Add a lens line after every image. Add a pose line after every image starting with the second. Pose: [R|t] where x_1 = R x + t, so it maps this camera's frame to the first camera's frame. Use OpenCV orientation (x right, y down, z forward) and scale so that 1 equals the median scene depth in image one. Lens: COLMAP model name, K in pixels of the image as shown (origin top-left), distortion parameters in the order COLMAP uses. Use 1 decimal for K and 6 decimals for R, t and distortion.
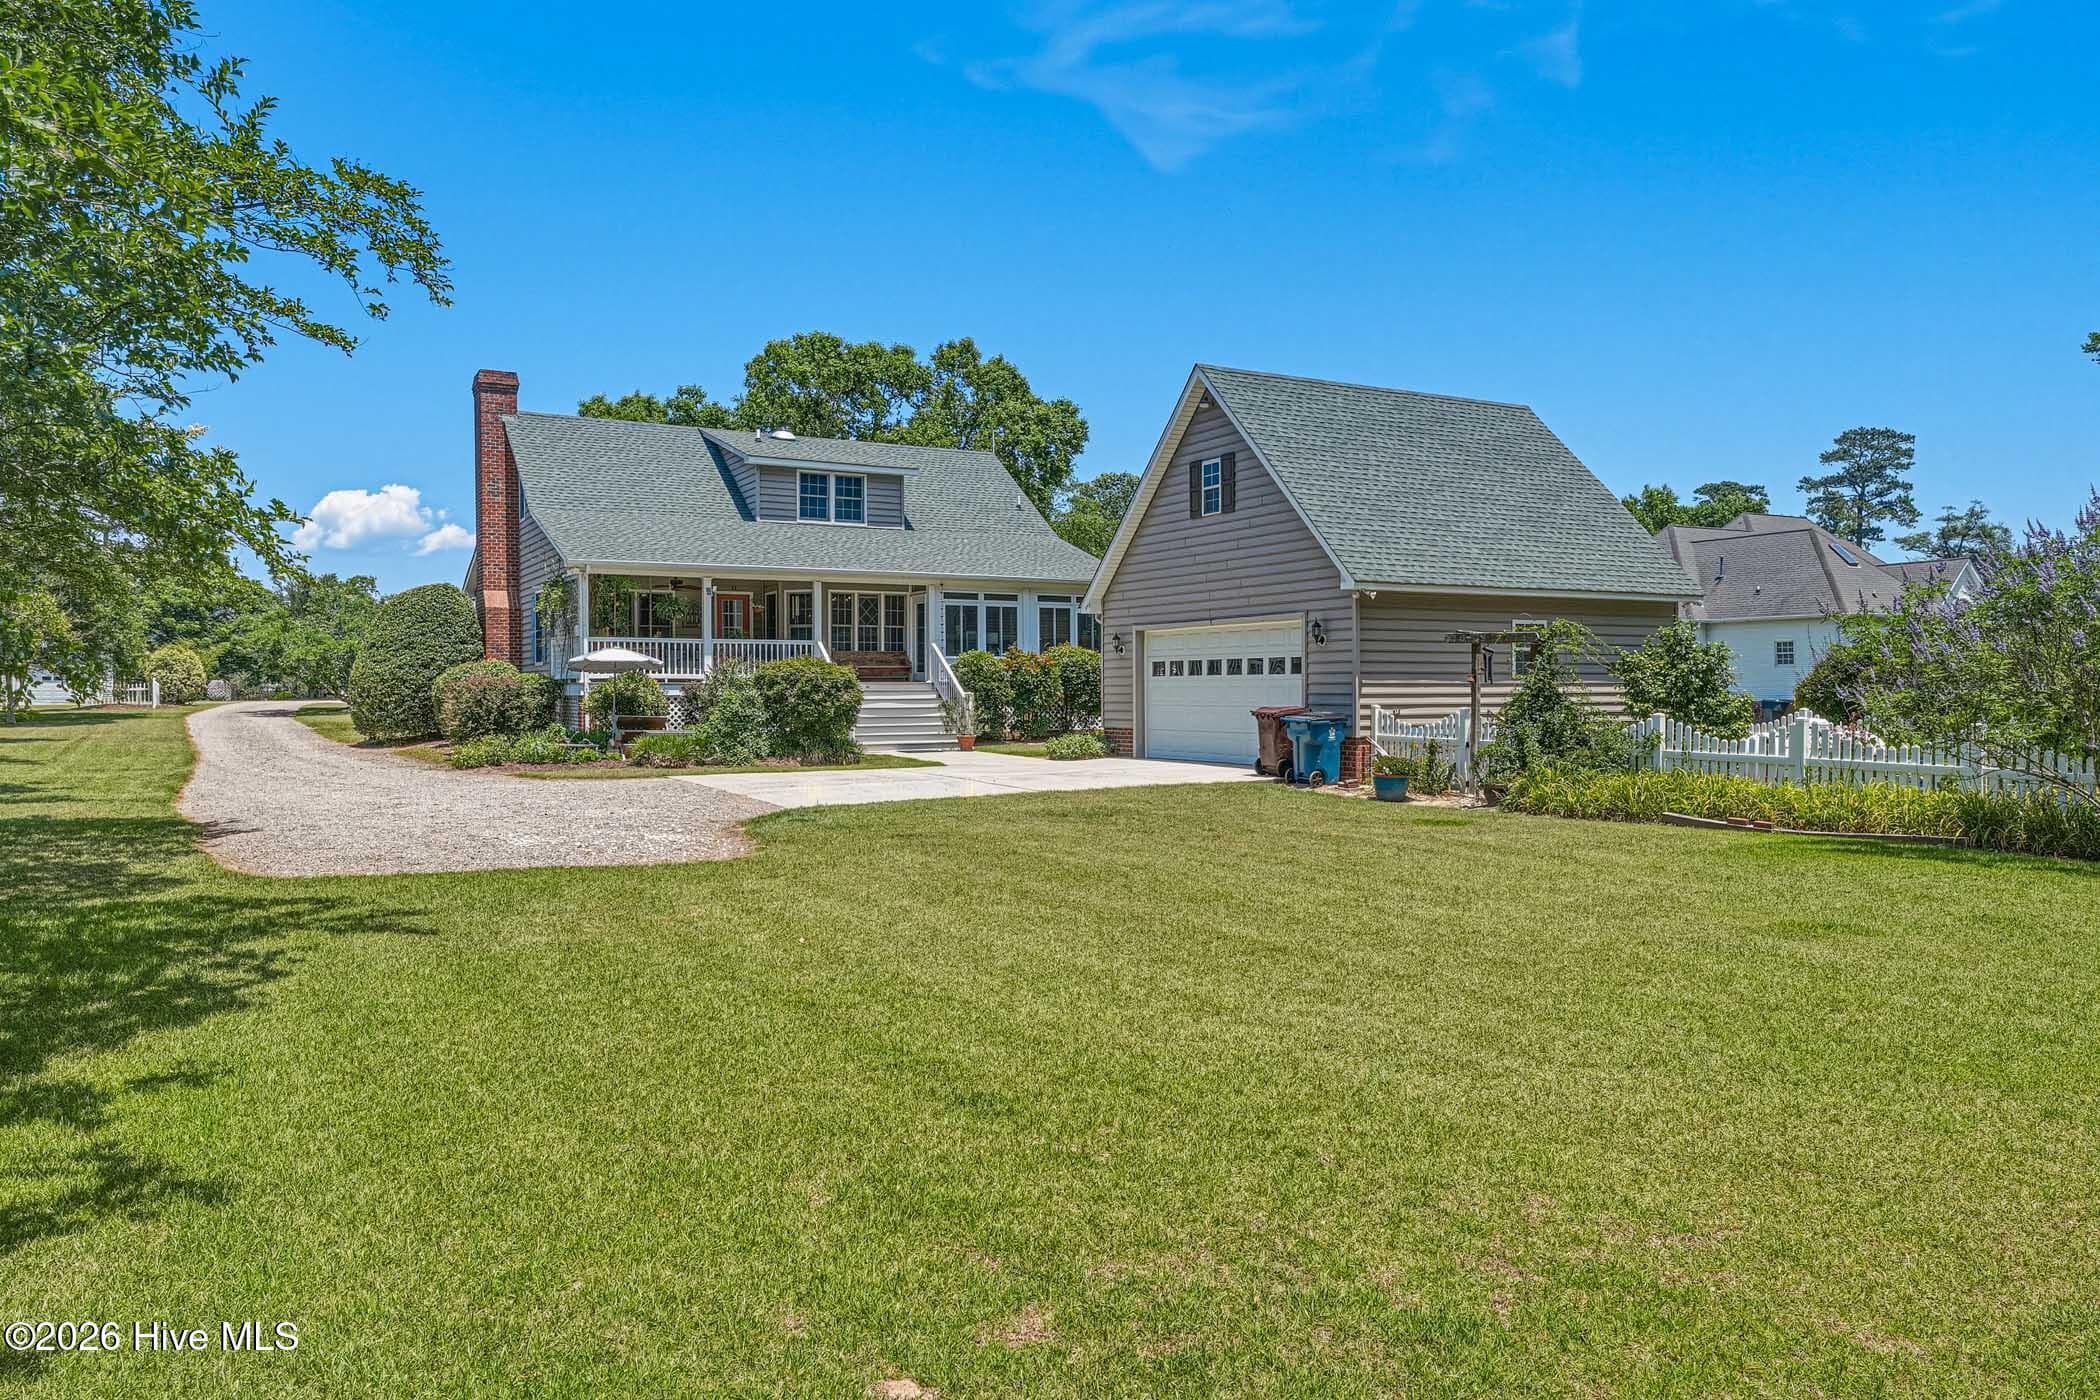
lens RADIAL K [[1444.3, 0, 1040.2], [0, 1444.3, 701.7], [0, 0, 1]] dist [0.025338, -0.002294]
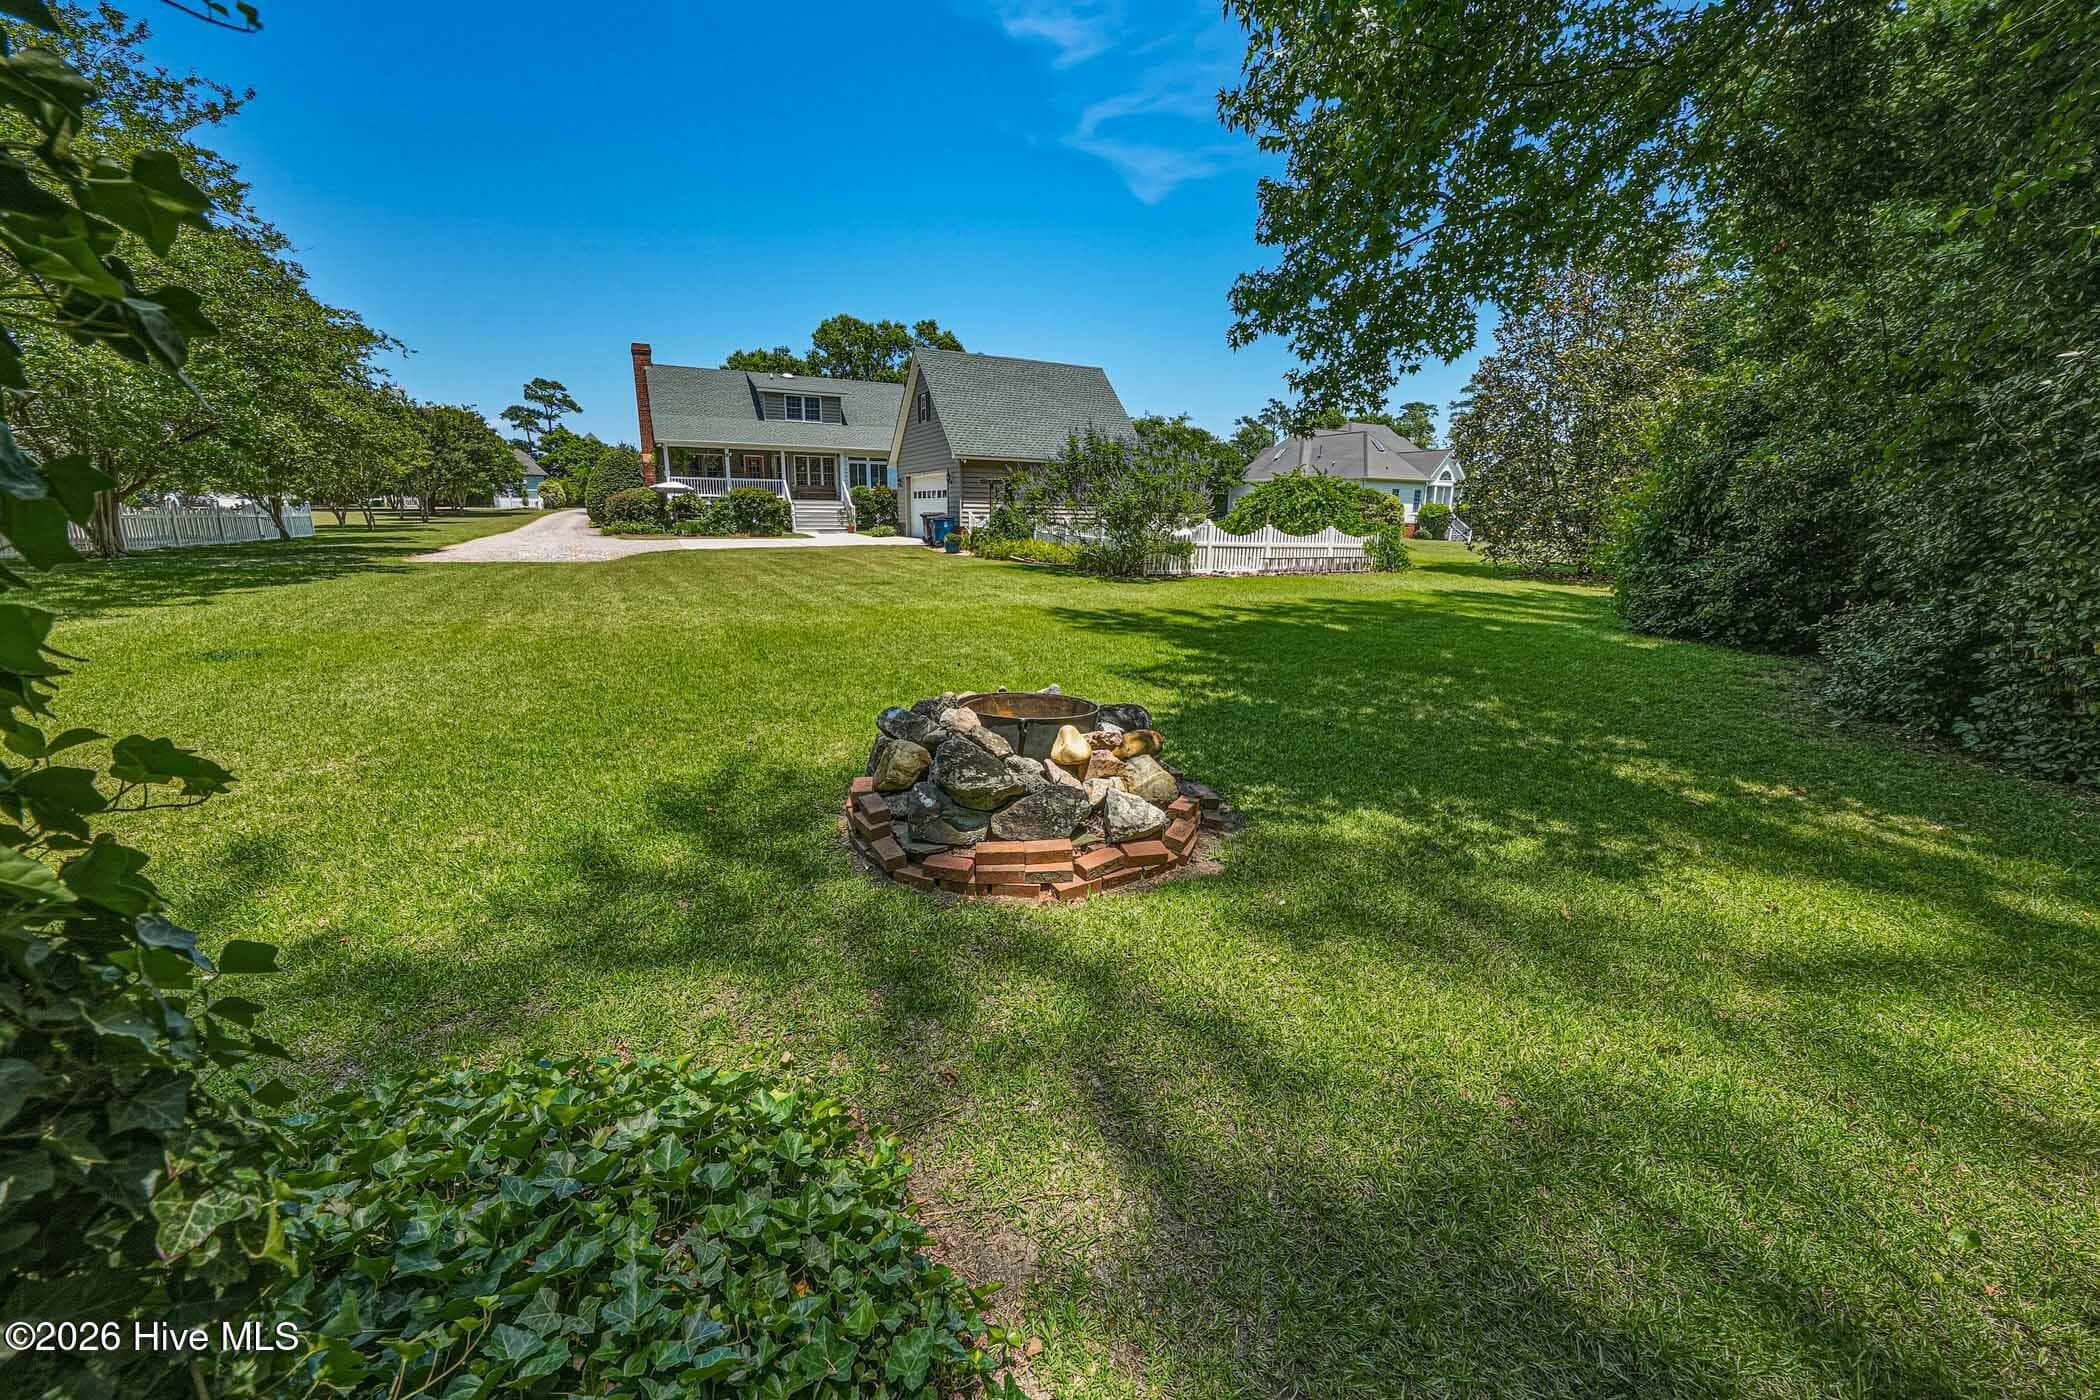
lens RADIAL K [[763.7, 0, 1039.5], [0, 763.7, 696.5], [0, 0, 1]] dist [-0.025948, -0.000117]
pose [[0.998873, 0.029244, -0.037379, 0.260205], [-0.019964, 0.973434, 0.228096, 0.005802], [0.043057, -0.227093, 0.972921, -0.143267]]
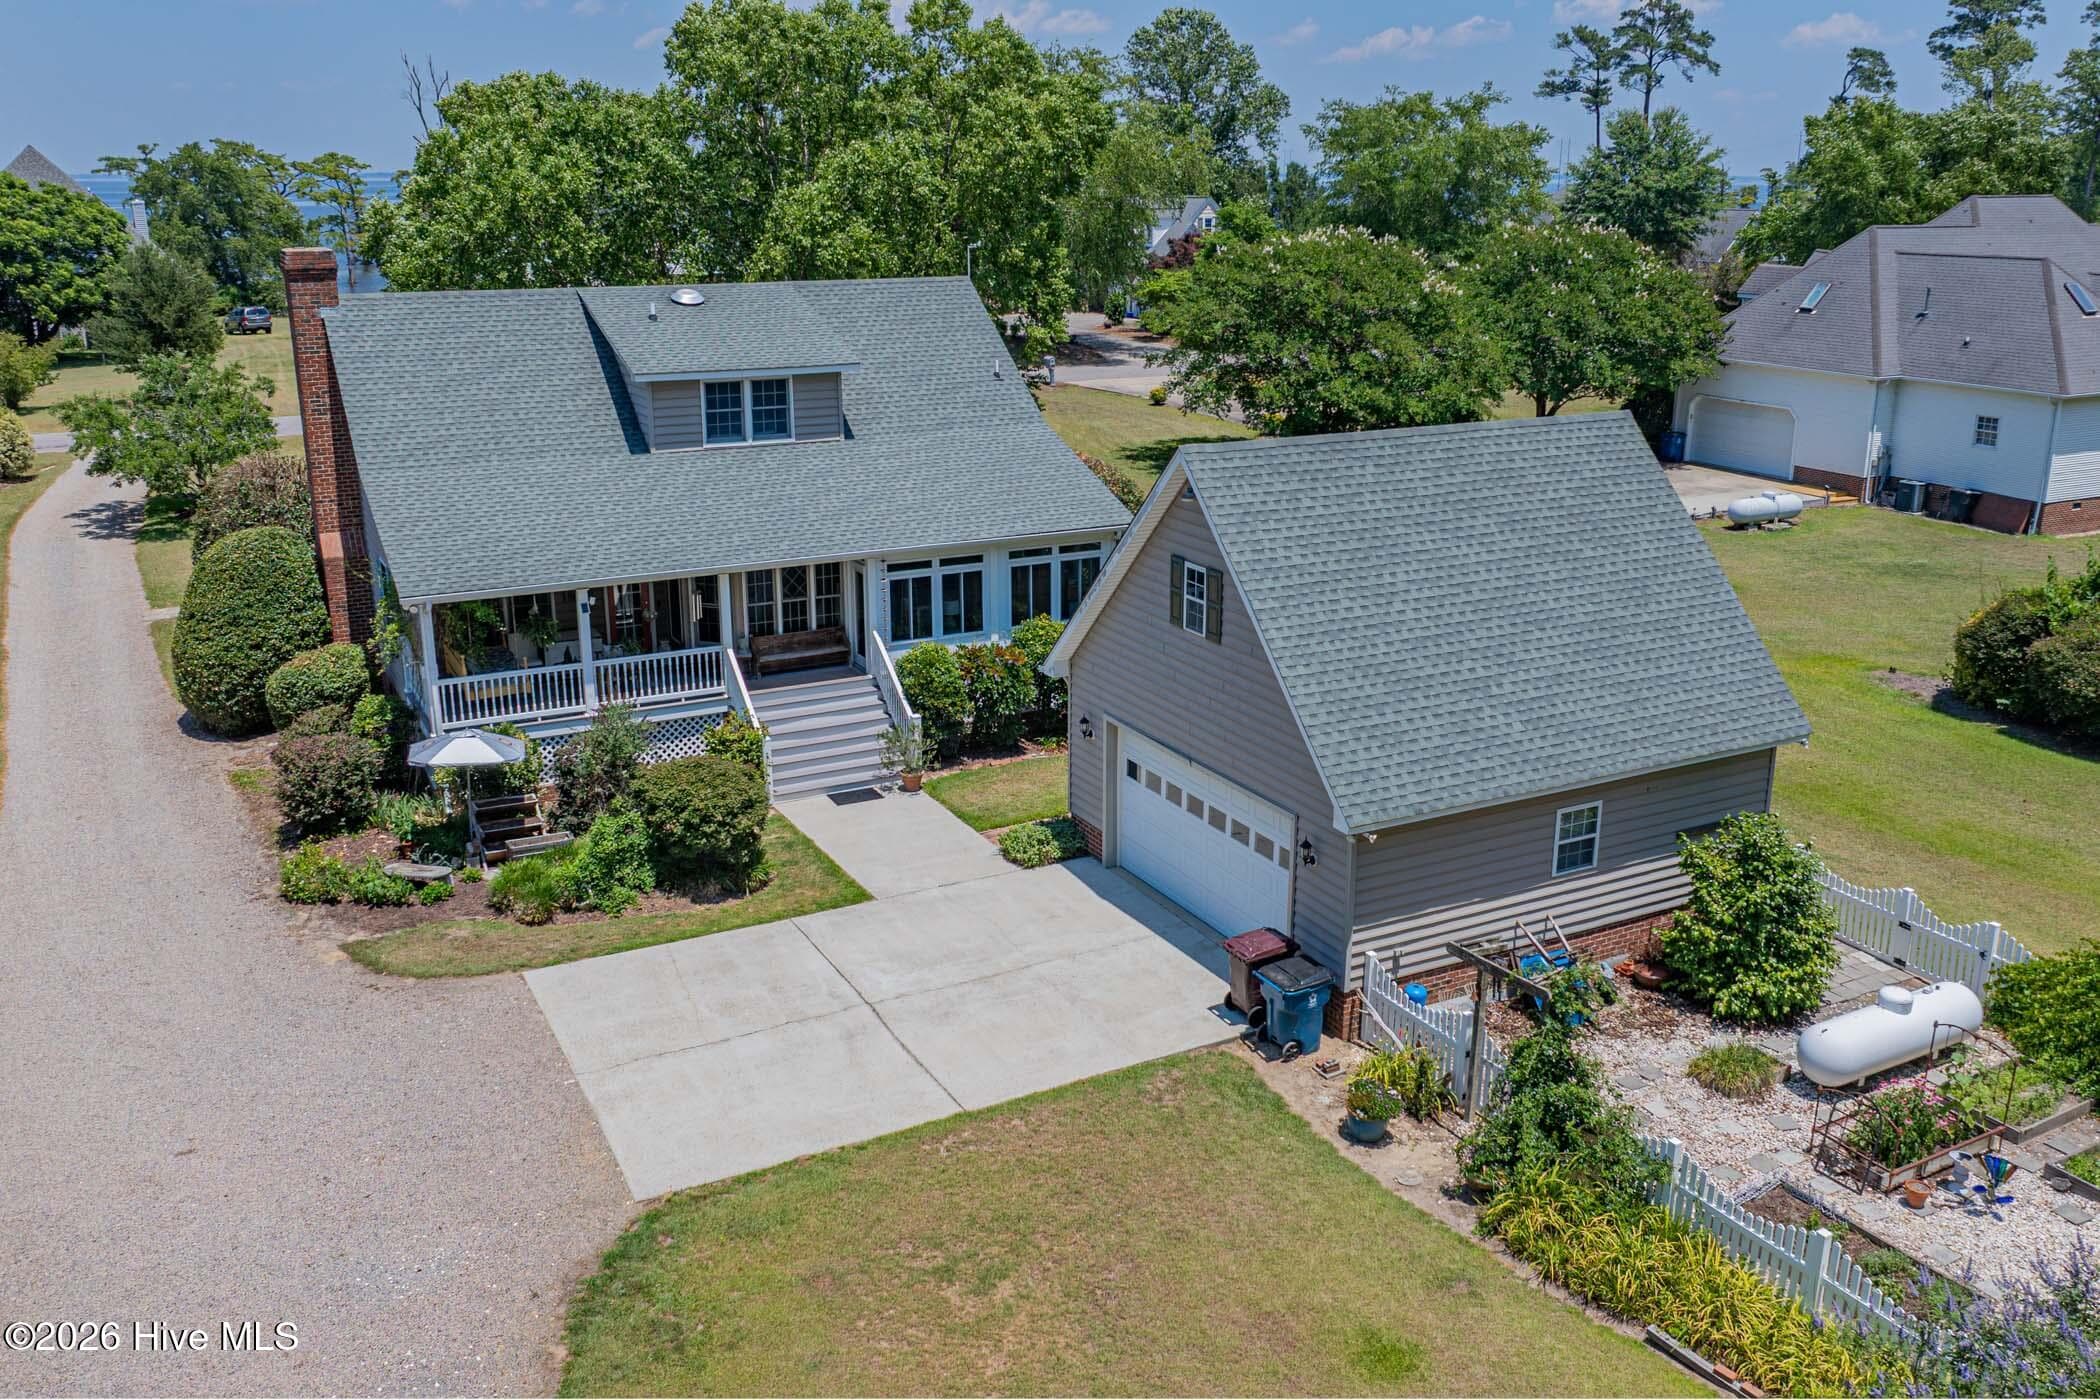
lens RADIAL K [[1753.5, 0, 1072.4], [0, 1753.5, 687.1], [0, 0, 1]] dist [-0.016251, -0.010149]
pose [[0.999765, 0.012317, -0.017839, 0.052425], [-0.006937, 0.961406, 0.275046, -0.273212], [0.020538, -0.274857, 0.961266, 0.057903]]
